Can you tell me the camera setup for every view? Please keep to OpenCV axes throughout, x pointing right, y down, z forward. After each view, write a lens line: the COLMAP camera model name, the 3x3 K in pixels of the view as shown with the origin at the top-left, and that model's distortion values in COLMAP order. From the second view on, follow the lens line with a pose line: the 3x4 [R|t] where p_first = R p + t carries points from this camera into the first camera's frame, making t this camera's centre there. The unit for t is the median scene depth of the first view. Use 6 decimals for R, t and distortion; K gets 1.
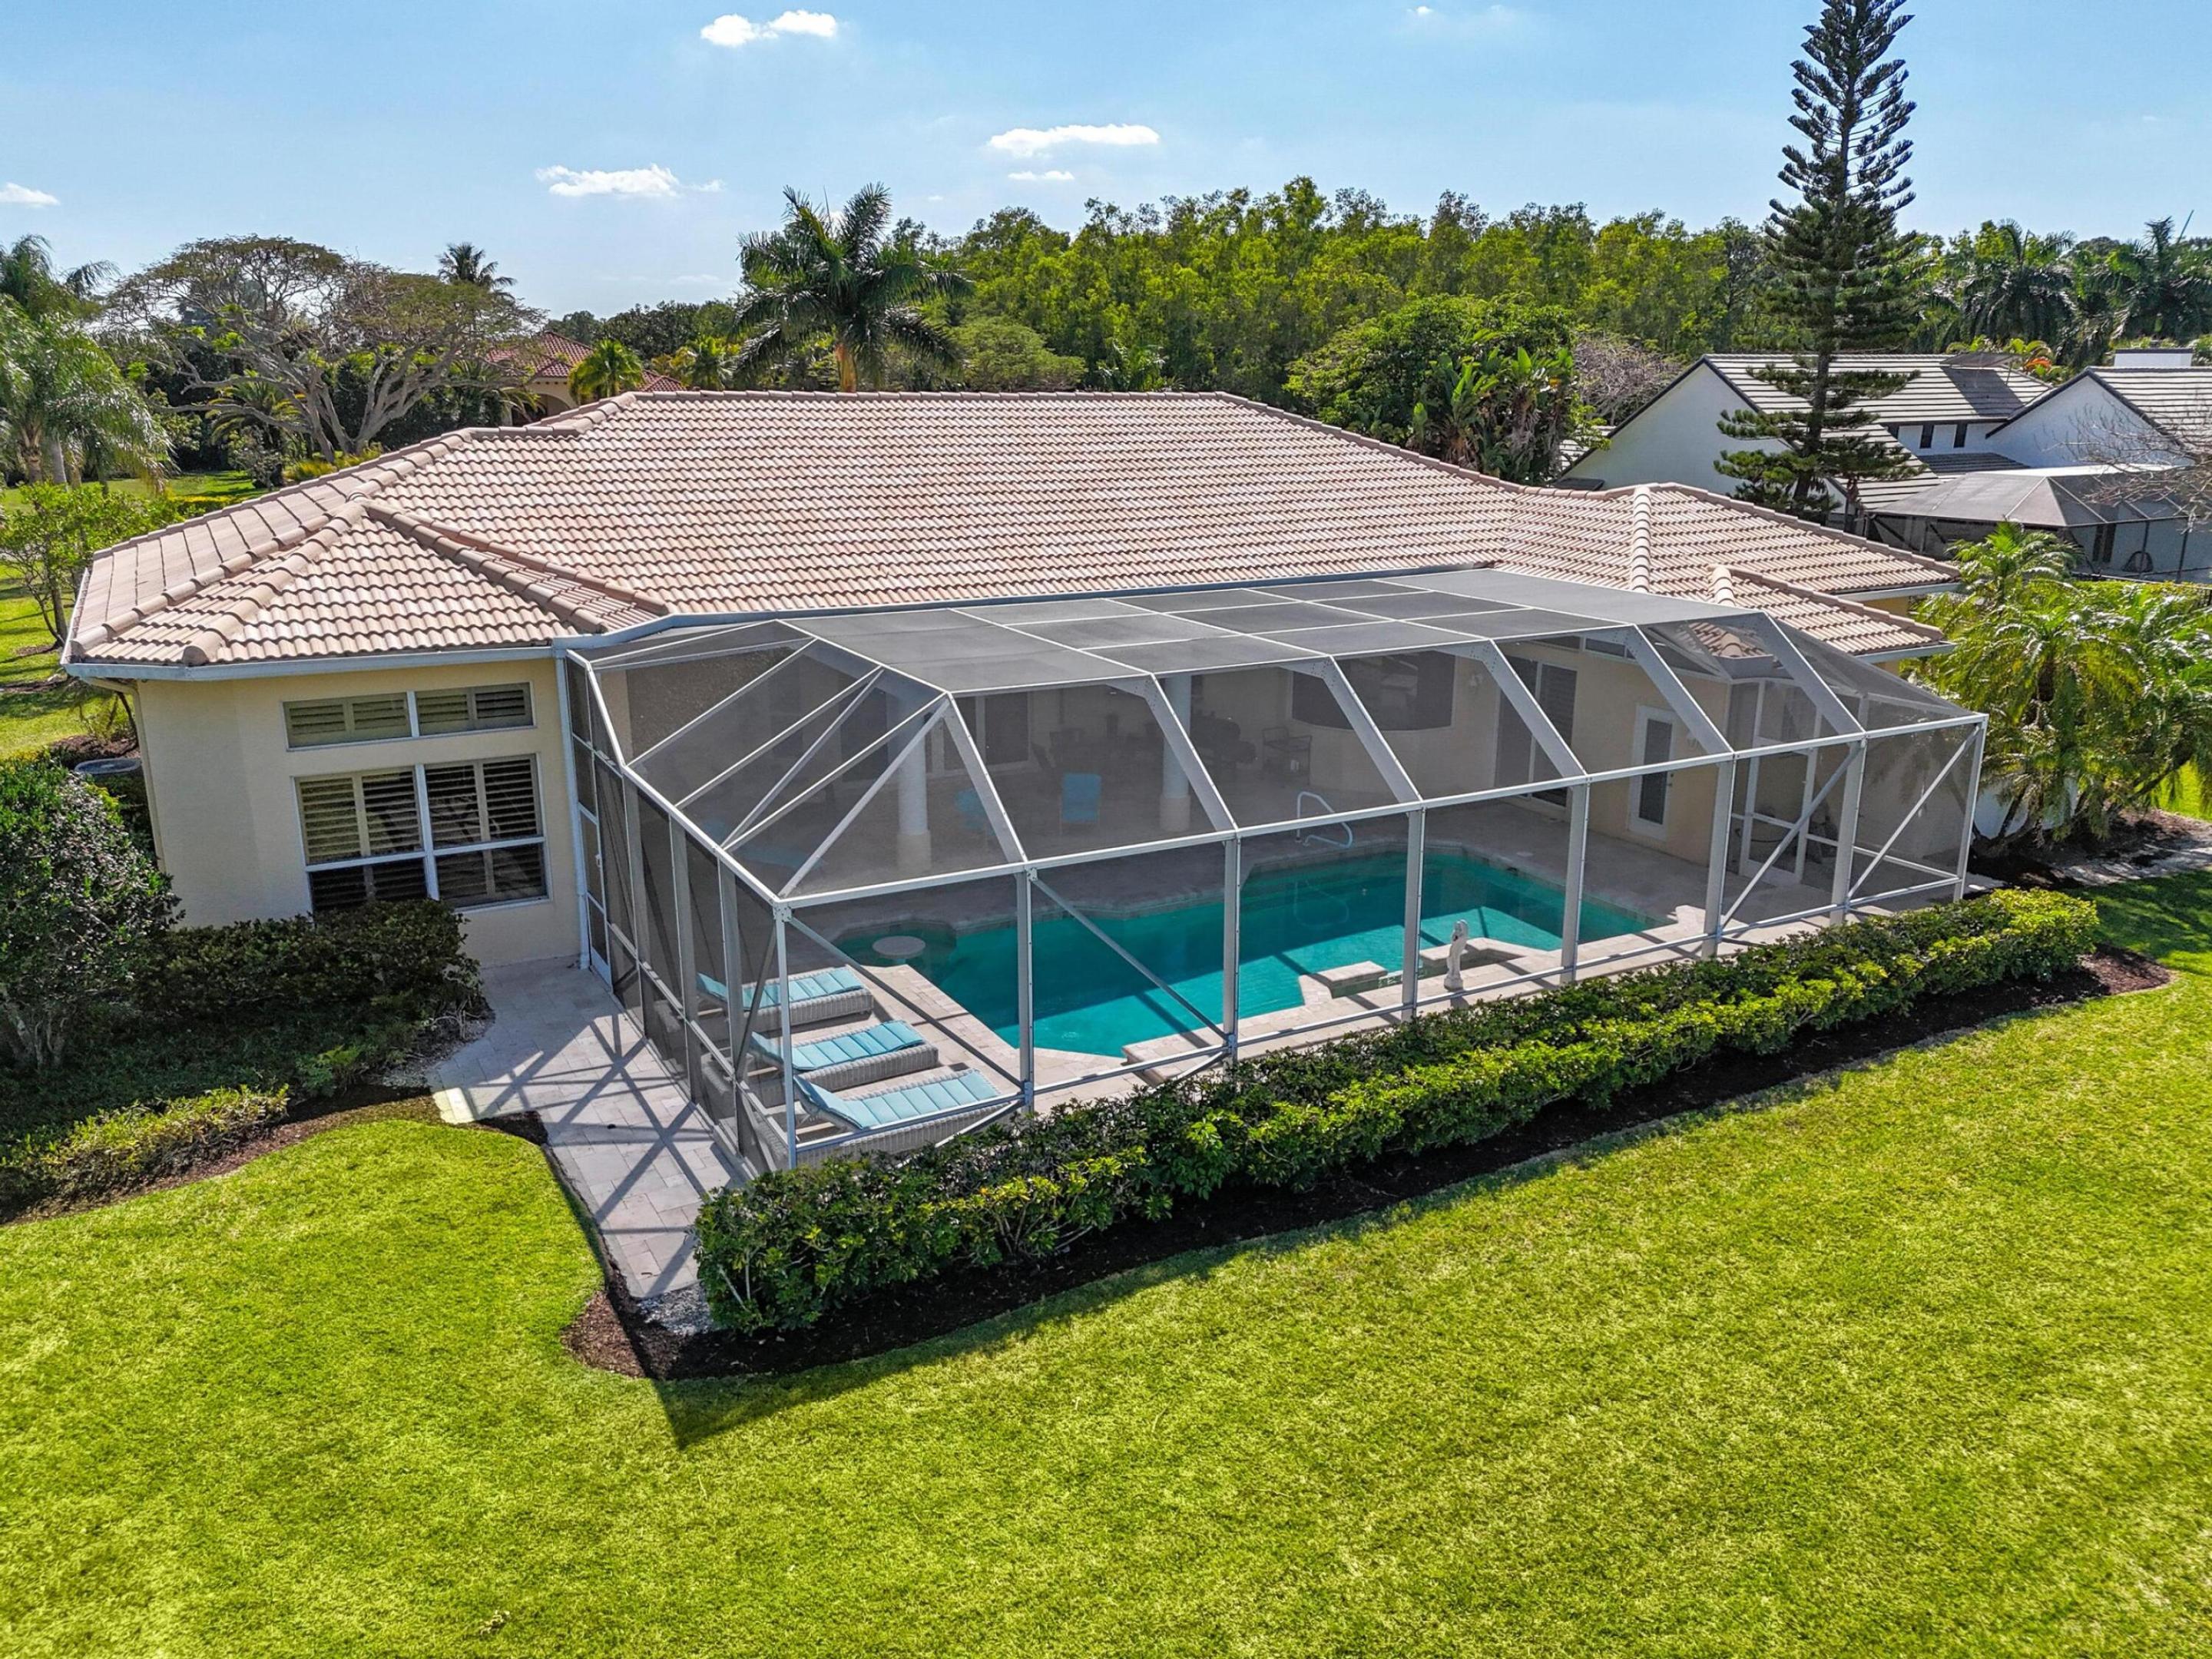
lens RADIAL K [[1614.9, 0, 1108.5], [0, 1614.9, 825.3], [0, 0, 1]] dist [0.077094, -0.069474]
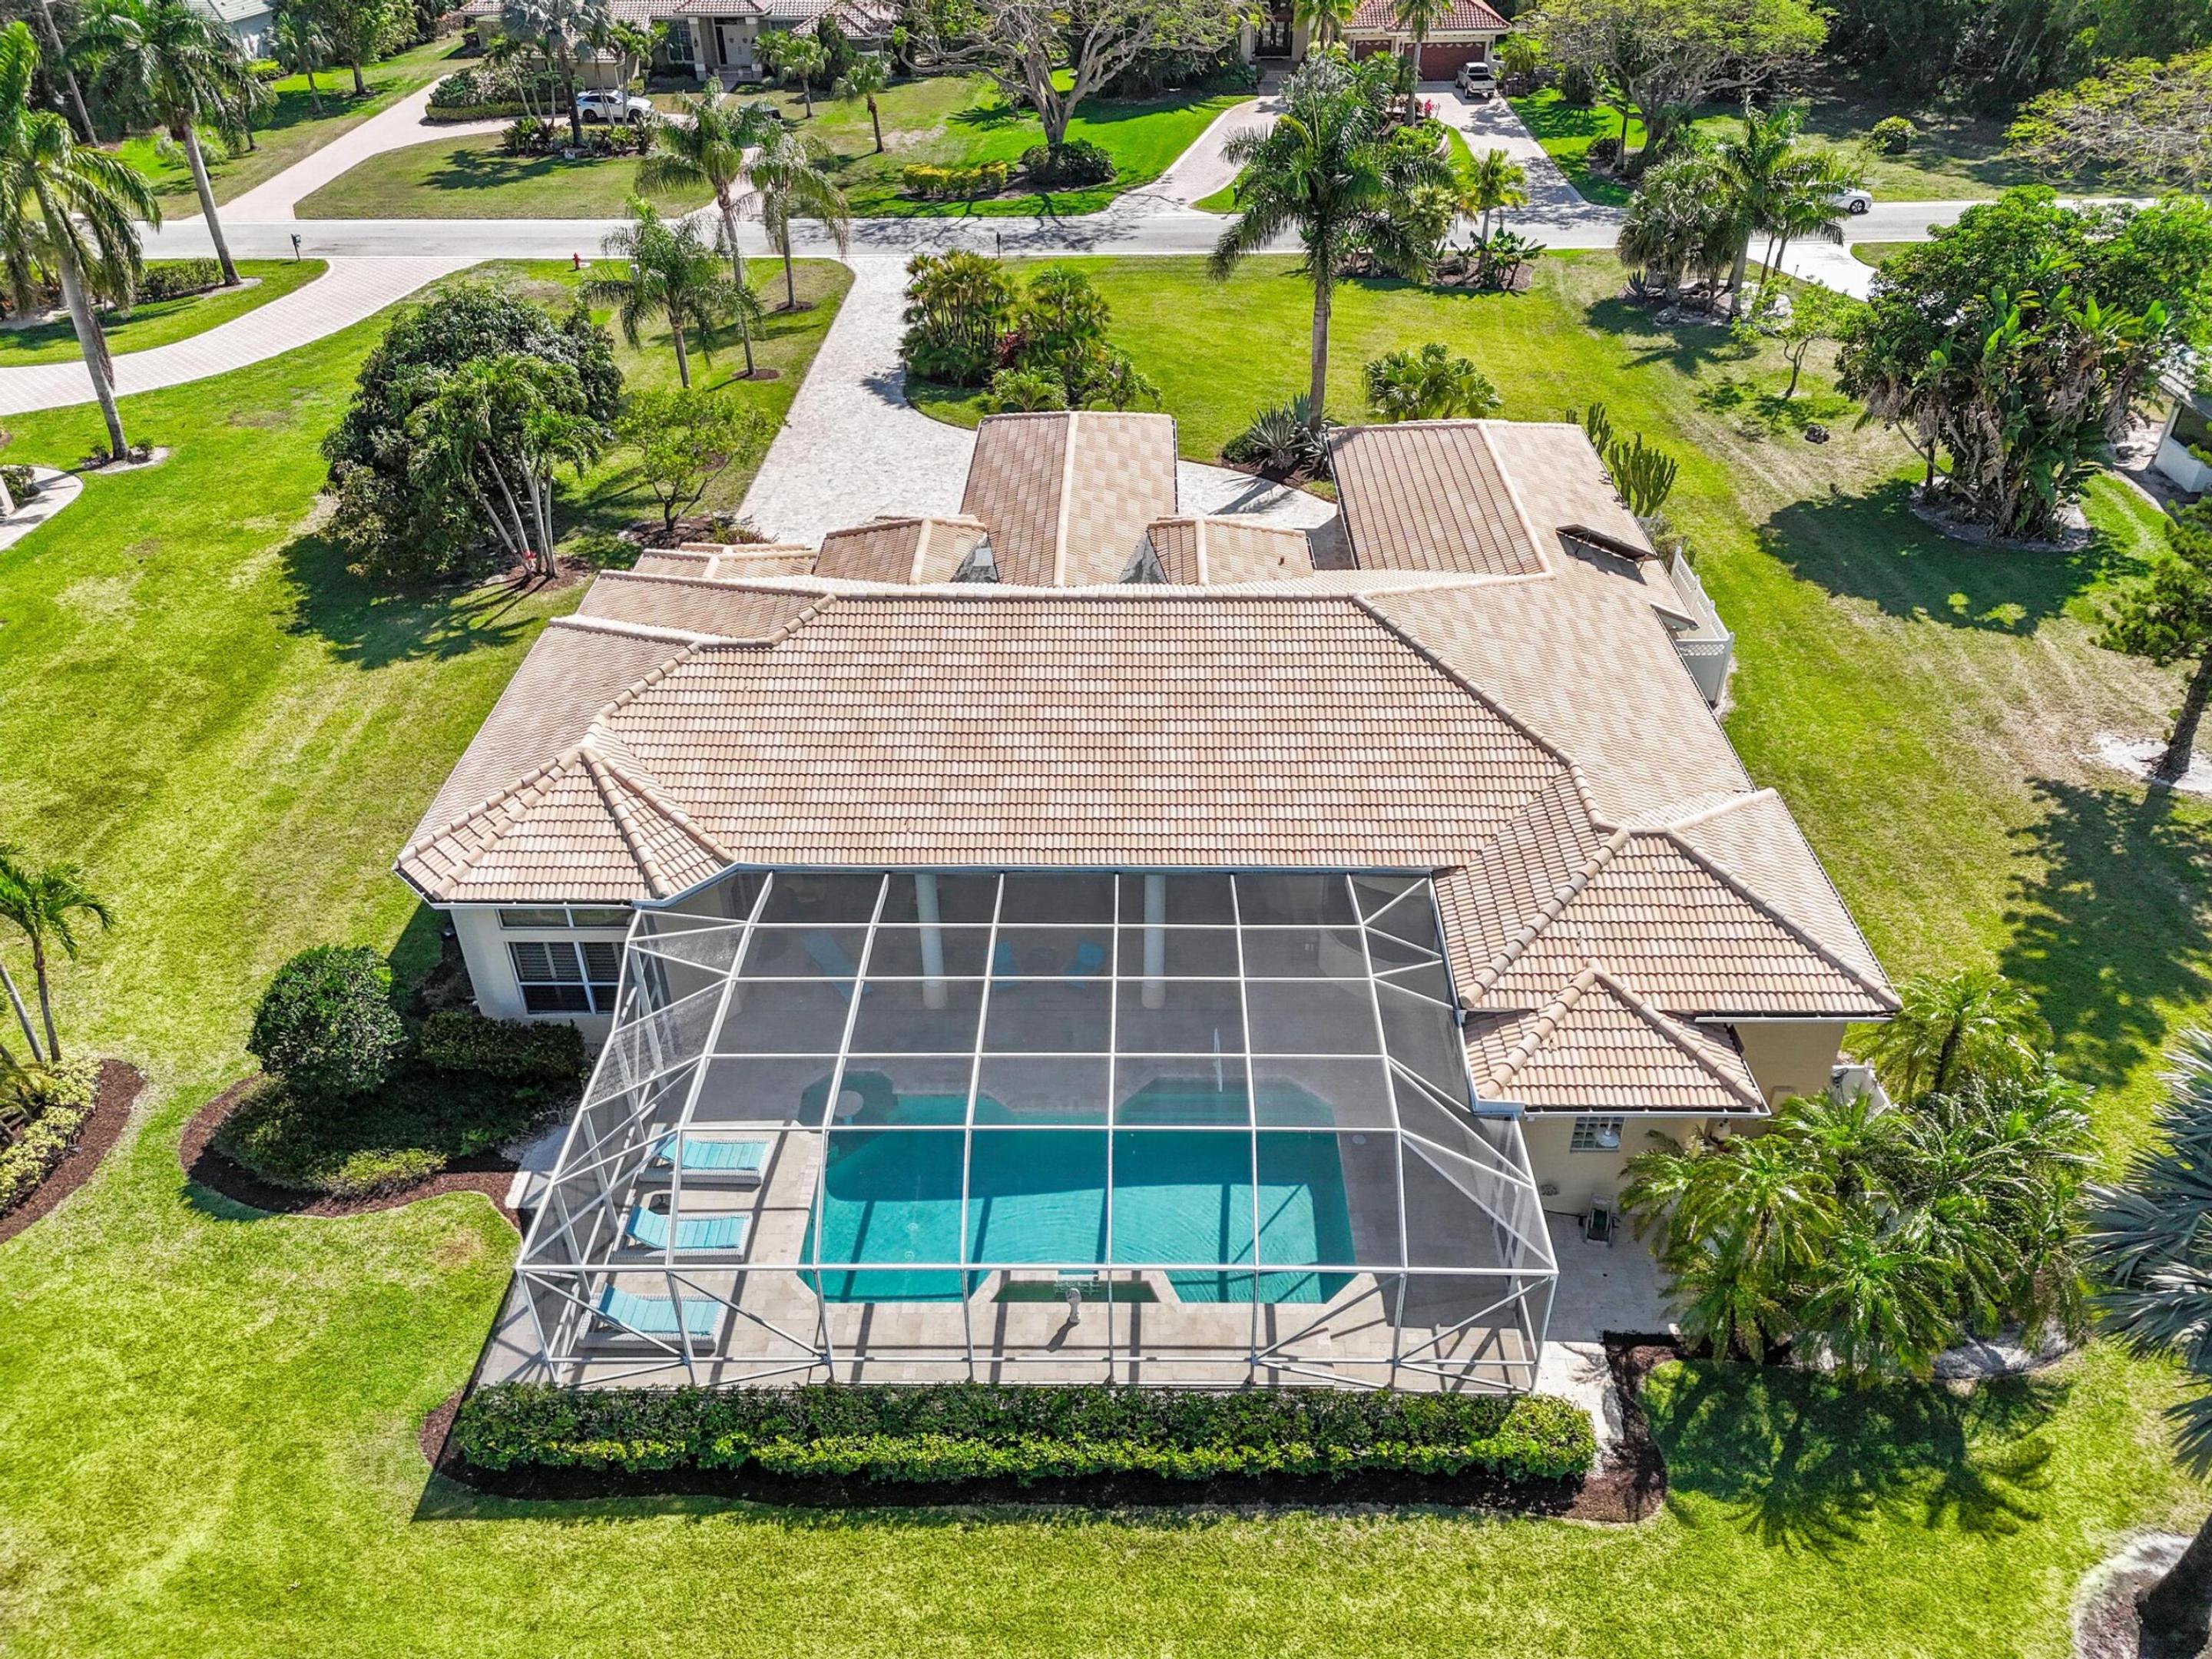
lens RADIAL K [[1614.9, 0, 1108.5], [0, 1614.9, 825.3], [0, 0, 1]] dist [0.077094, -0.069474]
pose [[0.864589, 0.277543, -0.418874, 0.830780], [-0.124397, 0.925890, 0.356725, -0.950281], [0.486838, -0.256314, 0.835040, -0.091914]]
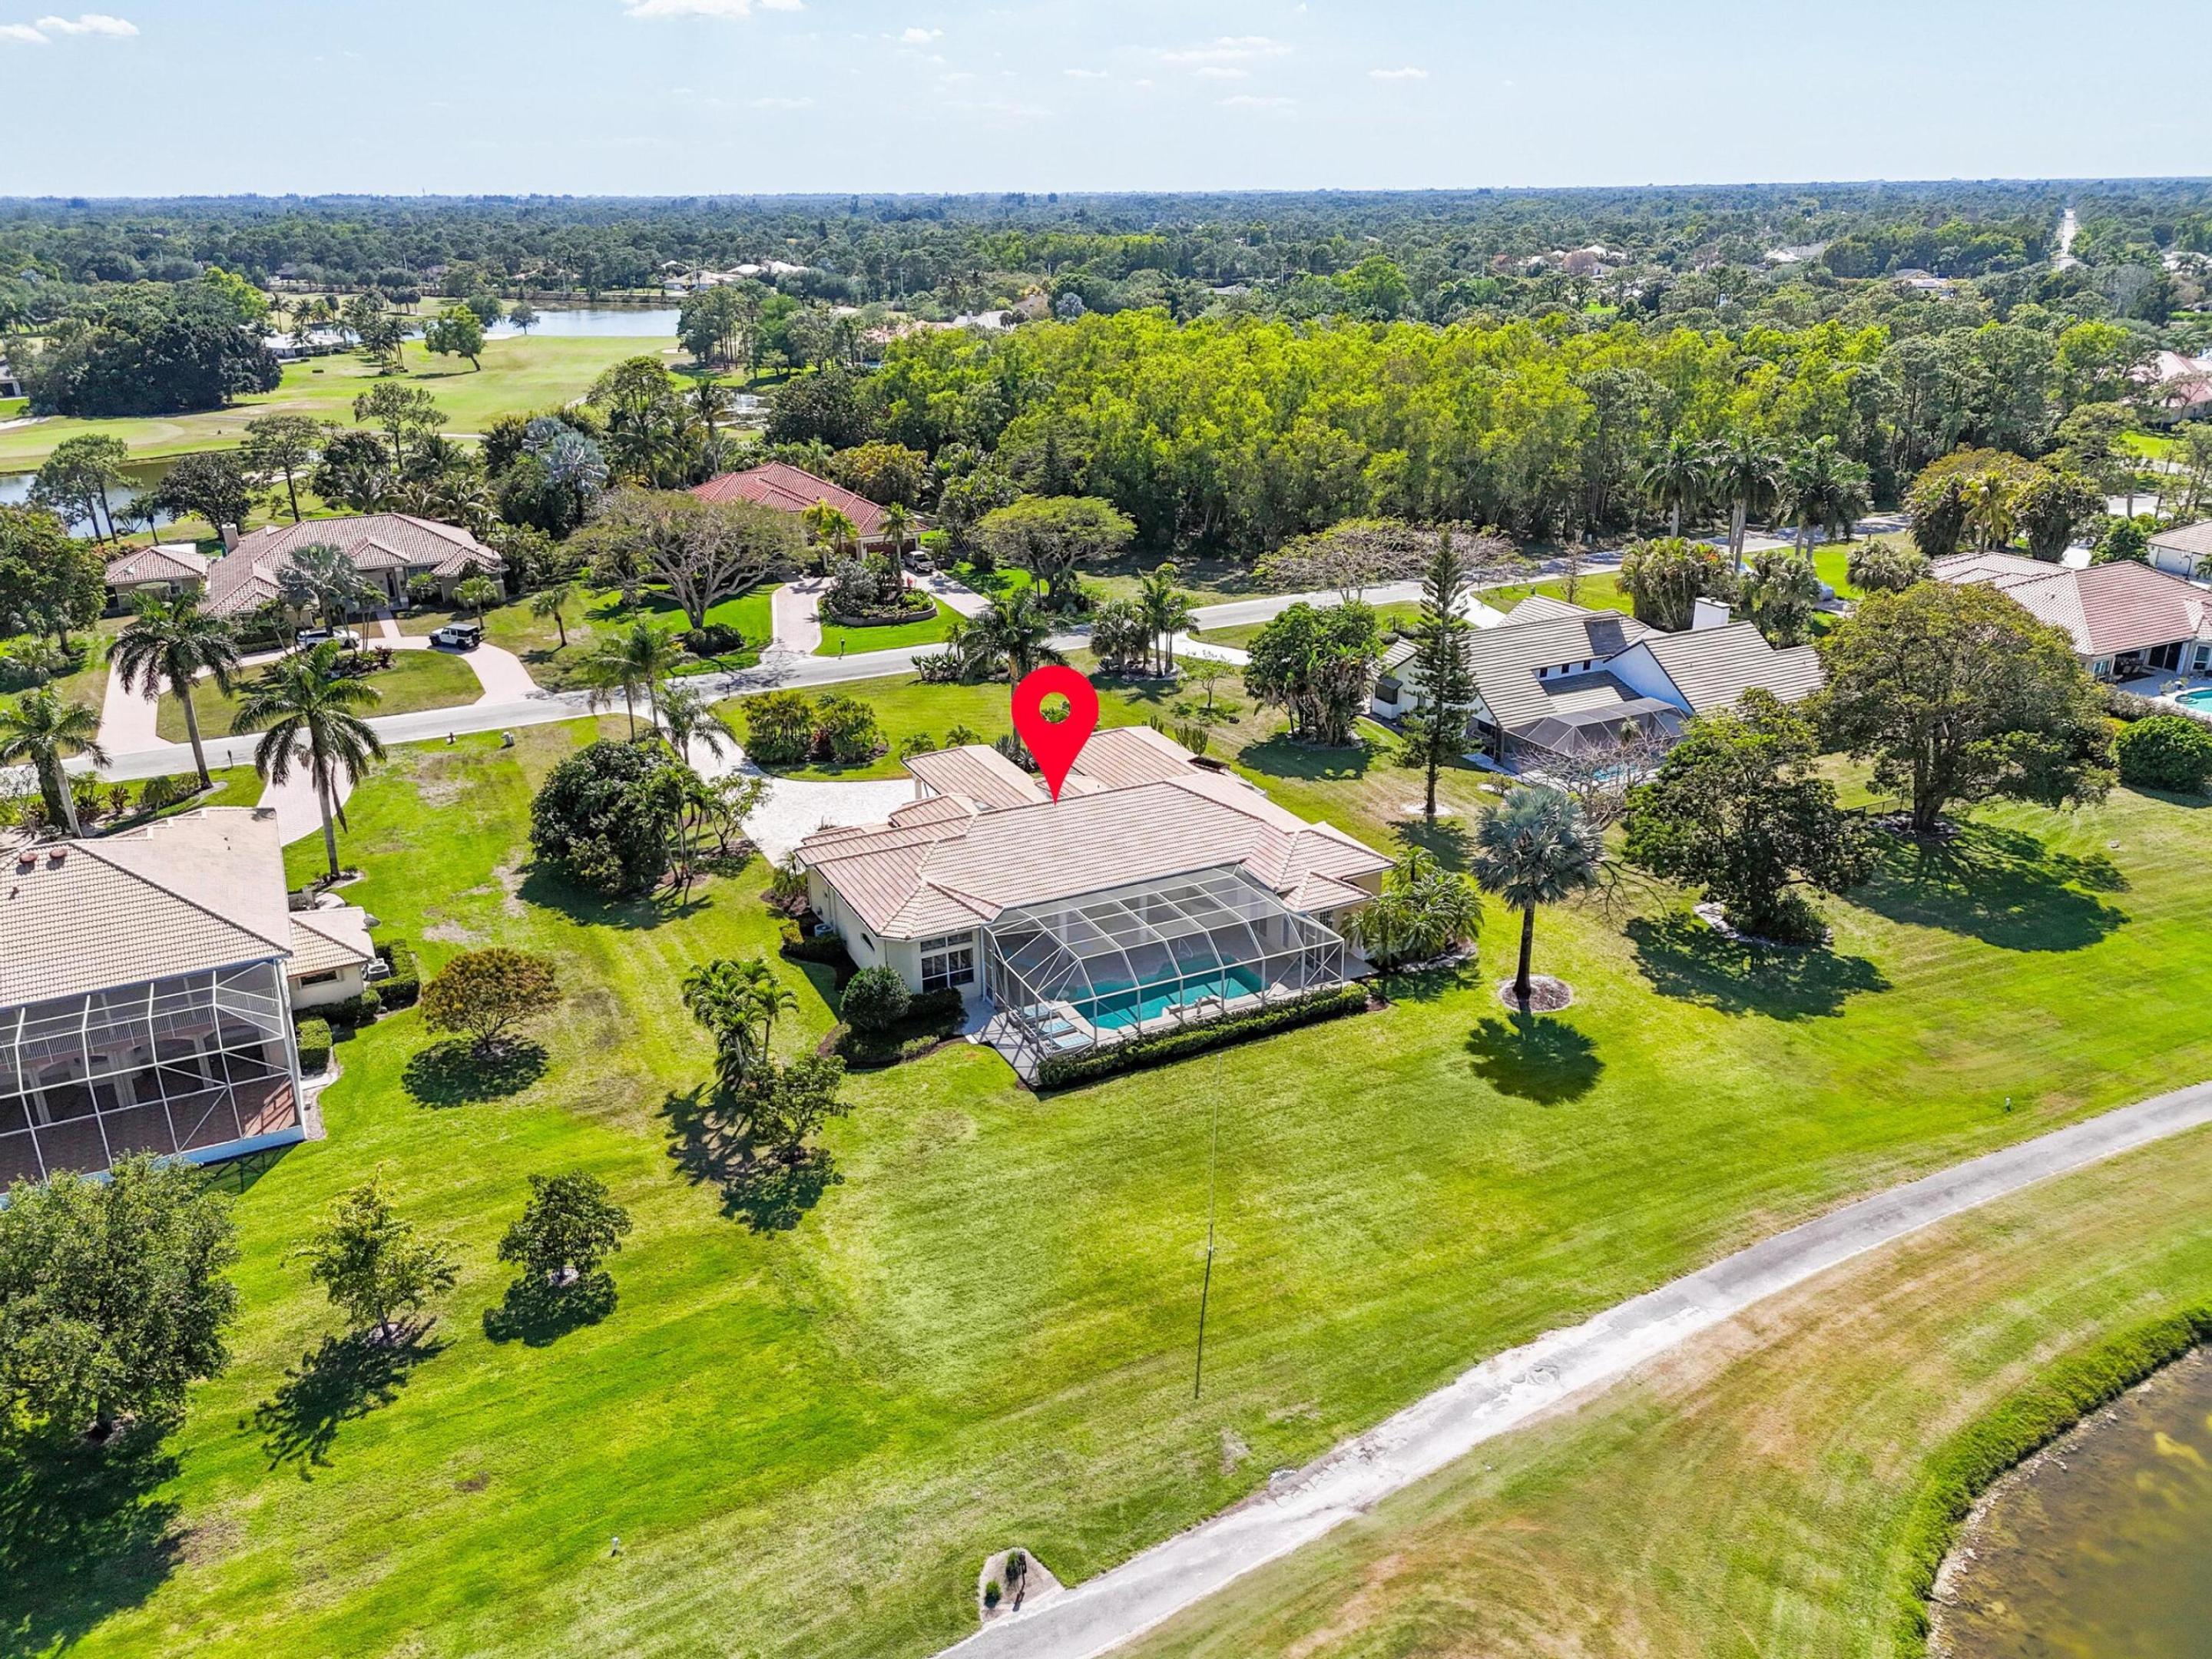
lens RADIAL K [[1614.9, 0, 1108.5], [0, 1614.9, 825.3], [0, 0, 1]] dist [0.077094, -0.069474]
pose [[0.998927, 0.006003, -0.045914, 0.193020], [-0.001492, 0.995221, 0.097639, -0.893263], [0.046281, -0.097466, 0.994162, -3.530775]]
